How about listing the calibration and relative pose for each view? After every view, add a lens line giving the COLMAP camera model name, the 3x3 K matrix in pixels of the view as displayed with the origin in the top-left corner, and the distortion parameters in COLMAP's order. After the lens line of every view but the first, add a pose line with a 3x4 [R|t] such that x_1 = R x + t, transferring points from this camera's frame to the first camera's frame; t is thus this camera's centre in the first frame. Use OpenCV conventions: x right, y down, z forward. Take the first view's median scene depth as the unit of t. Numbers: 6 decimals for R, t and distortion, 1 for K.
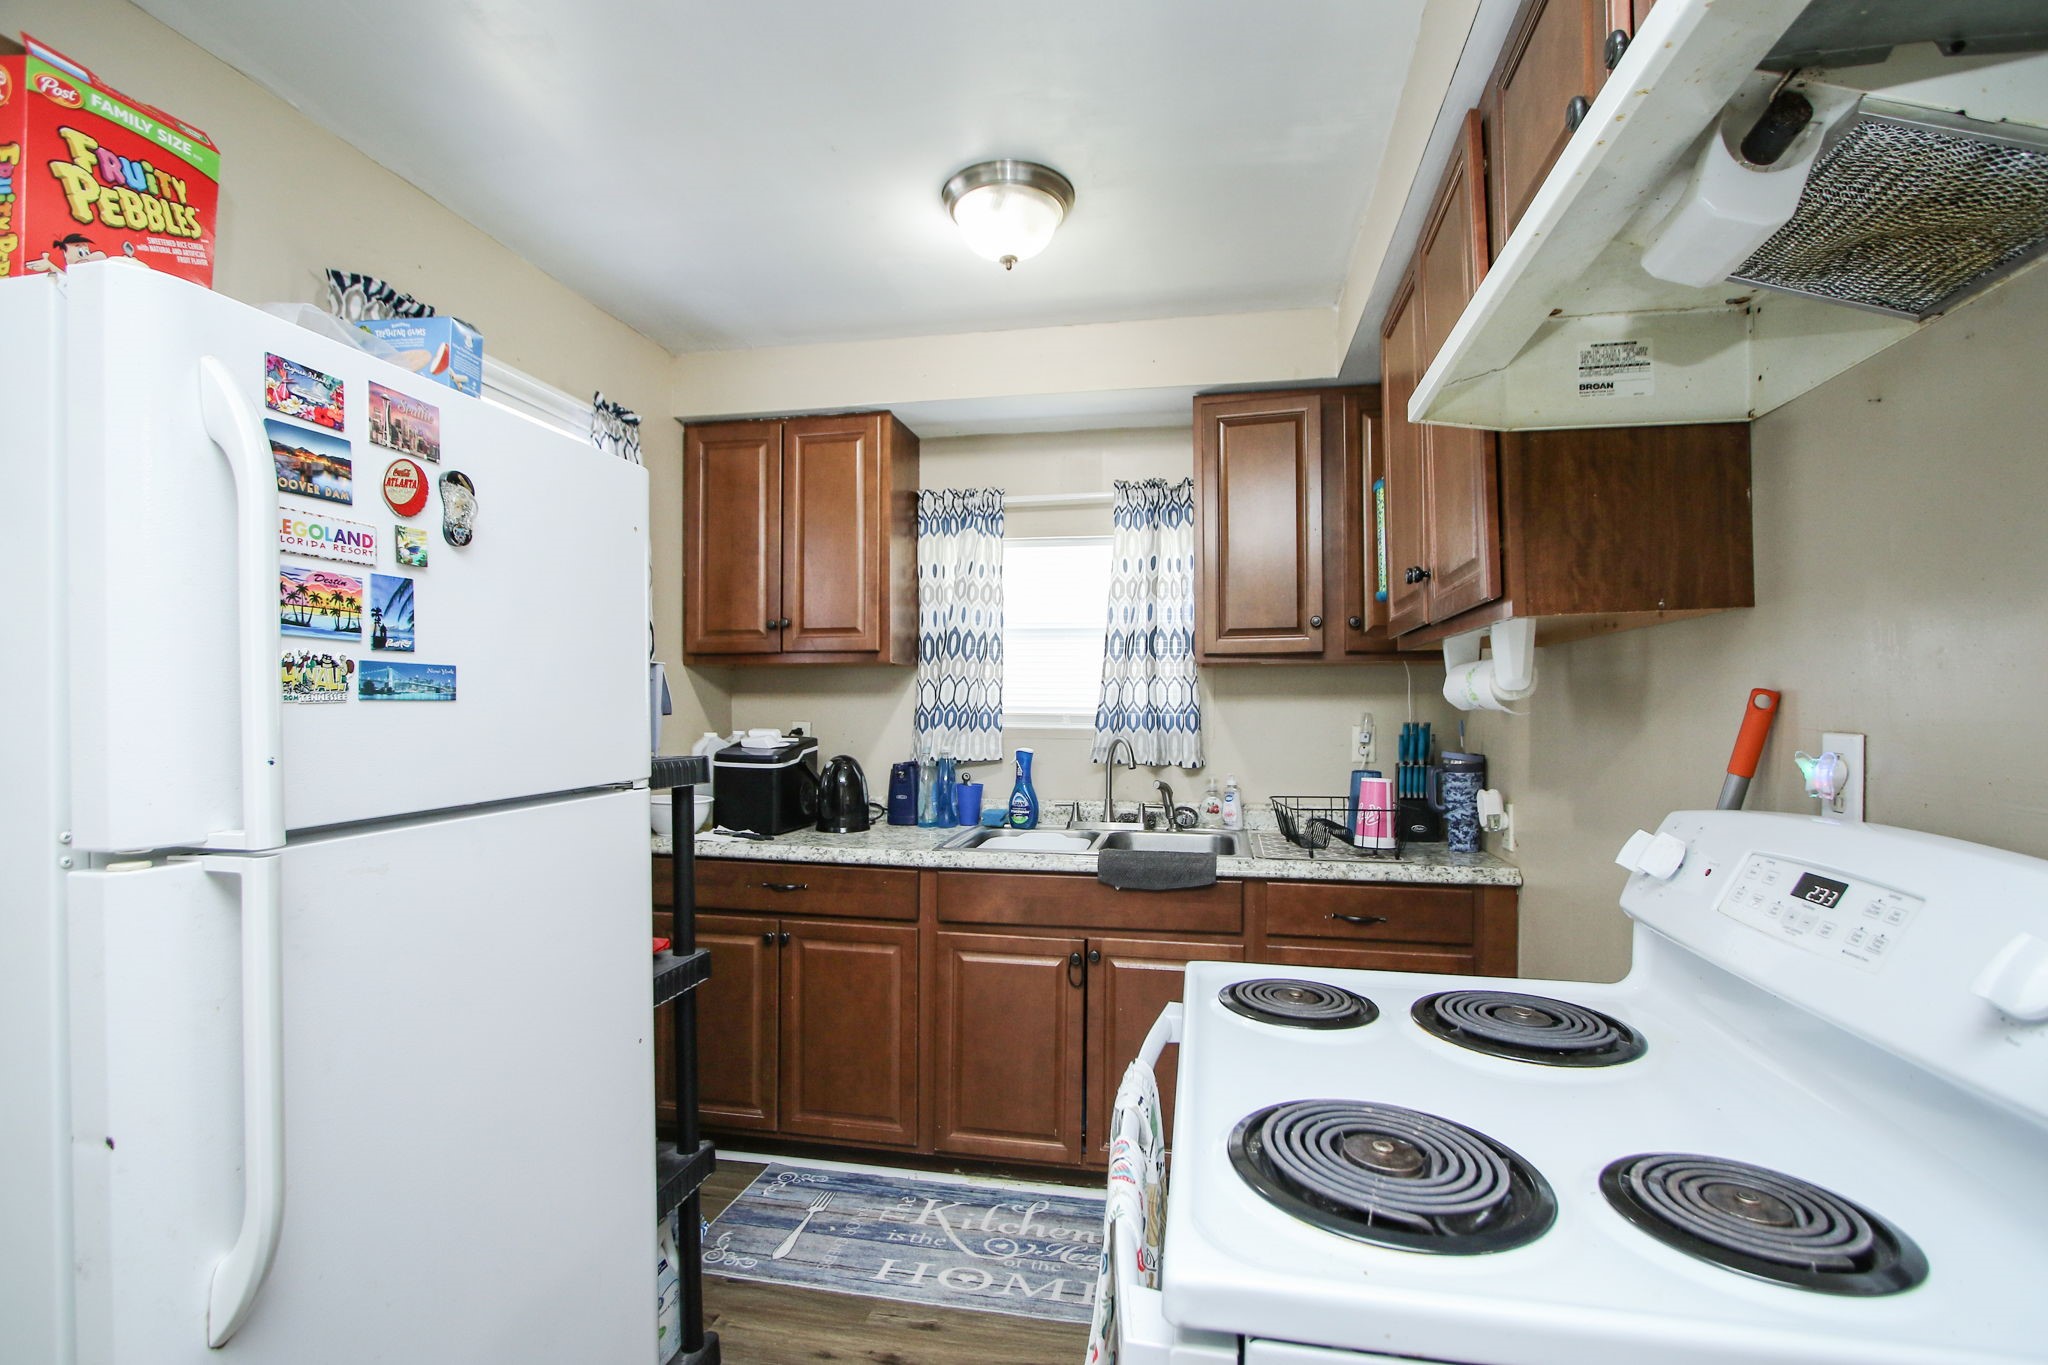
lens RADIAL K [[946.4, 0, 1033.3], [0, 946.4, 699.1], [0, 0, 1]] dist [-0.018874, 0.002949]
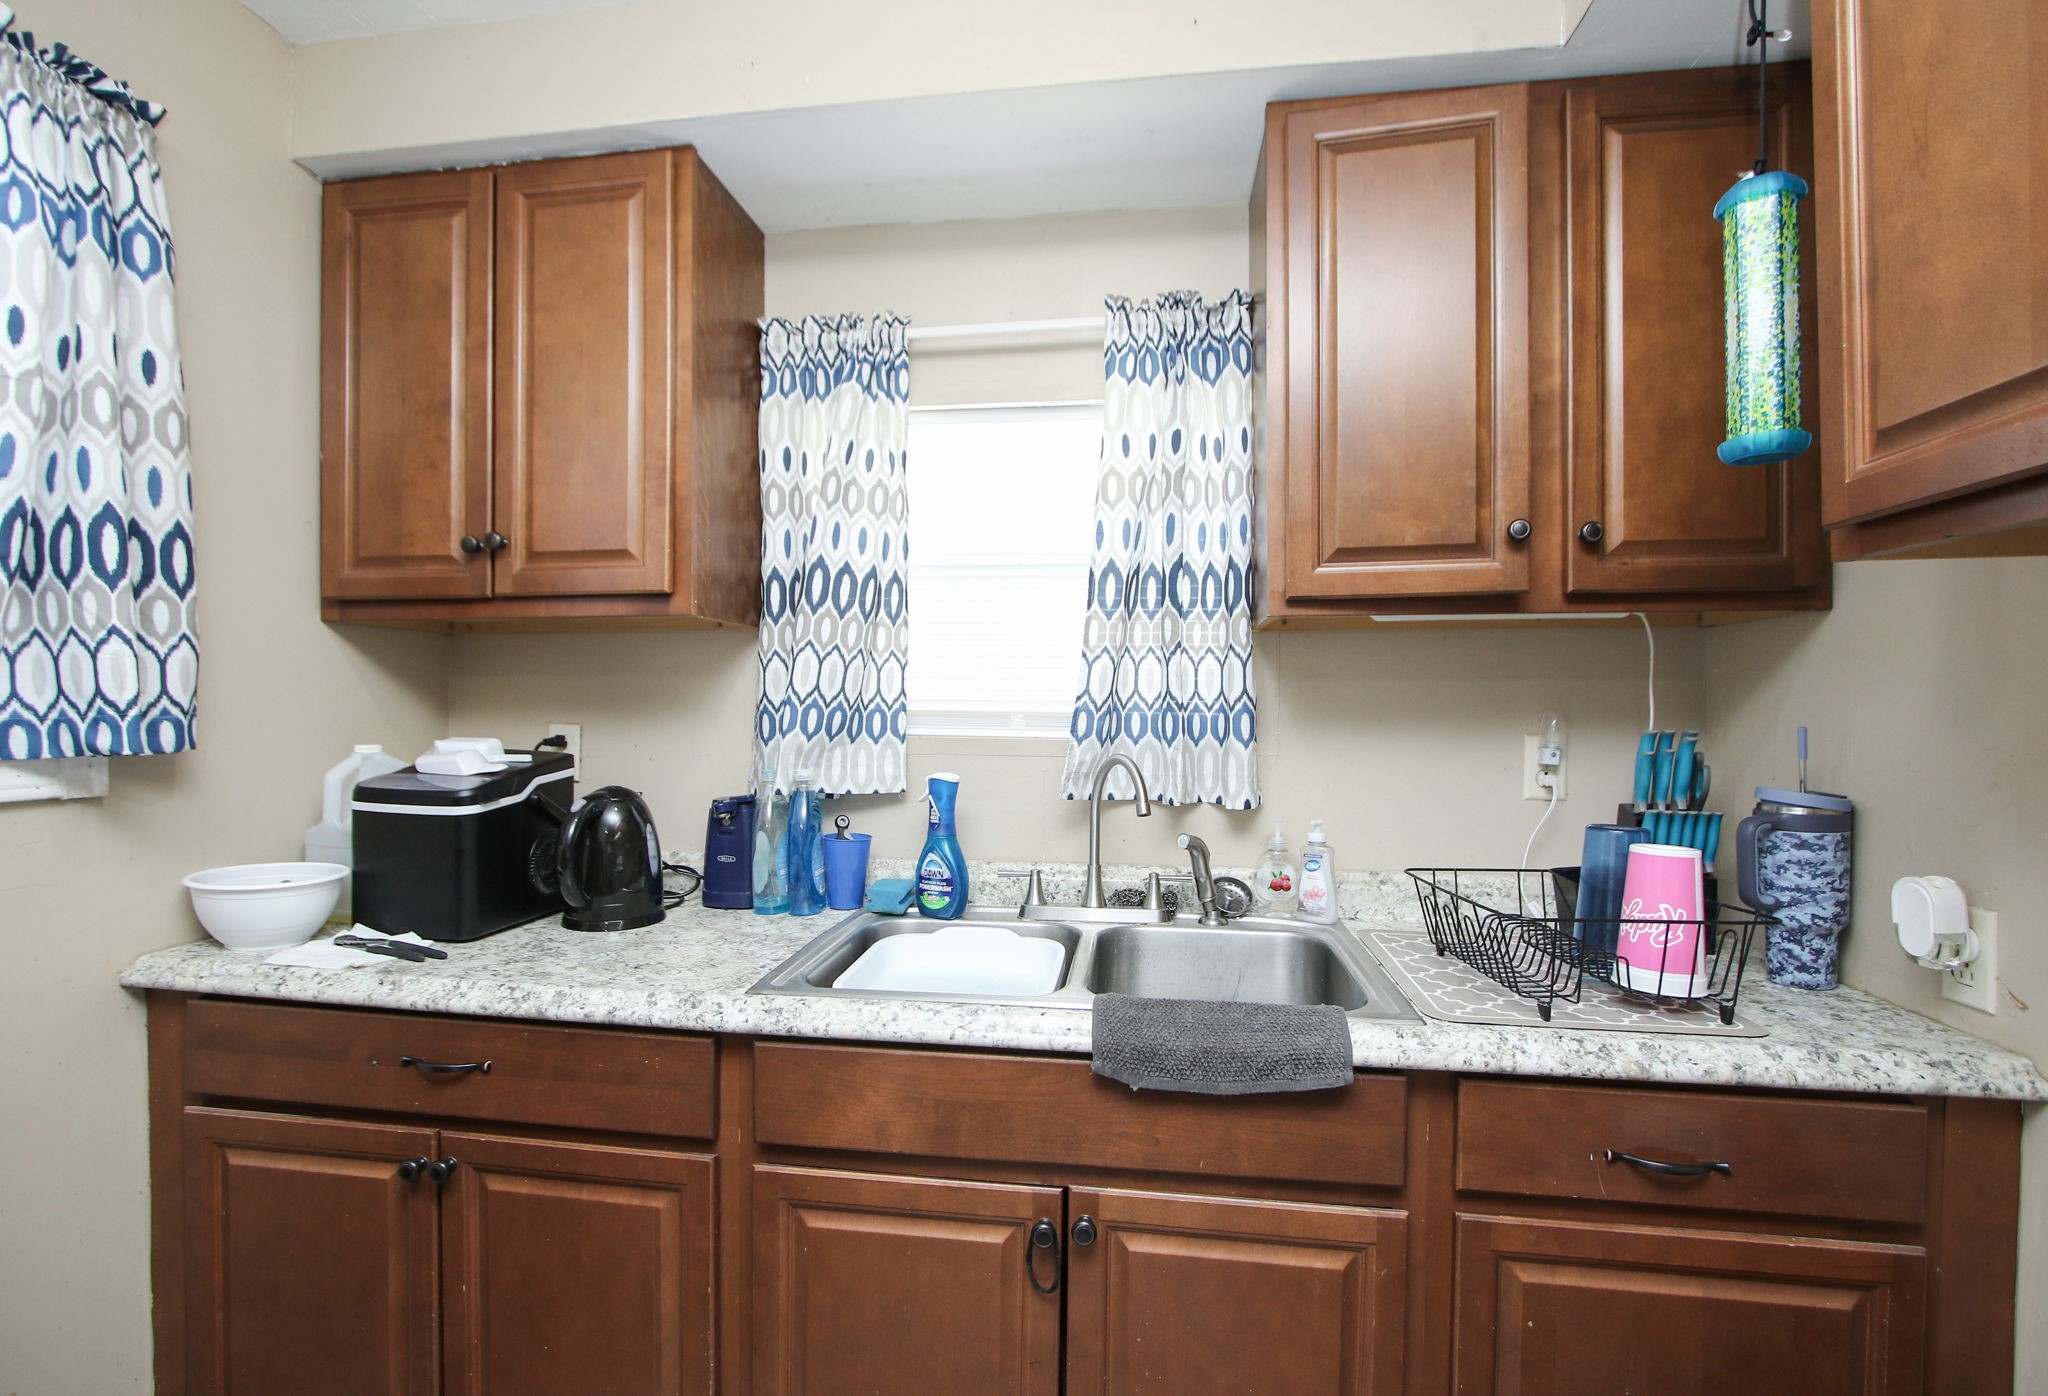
lens RADIAL K [[975.6, 0, 1009.7], [0, 975.6, 708.6], [0, 0, 1]] dist [-0.003252, -0.001155]
pose [[0.999227, 0.002474, 0.039234, 0.007854], [-0.002891, 0.999940, 0.010562, 0.008564], [-0.039206, -0.010667, 0.999174, 0.488746]]
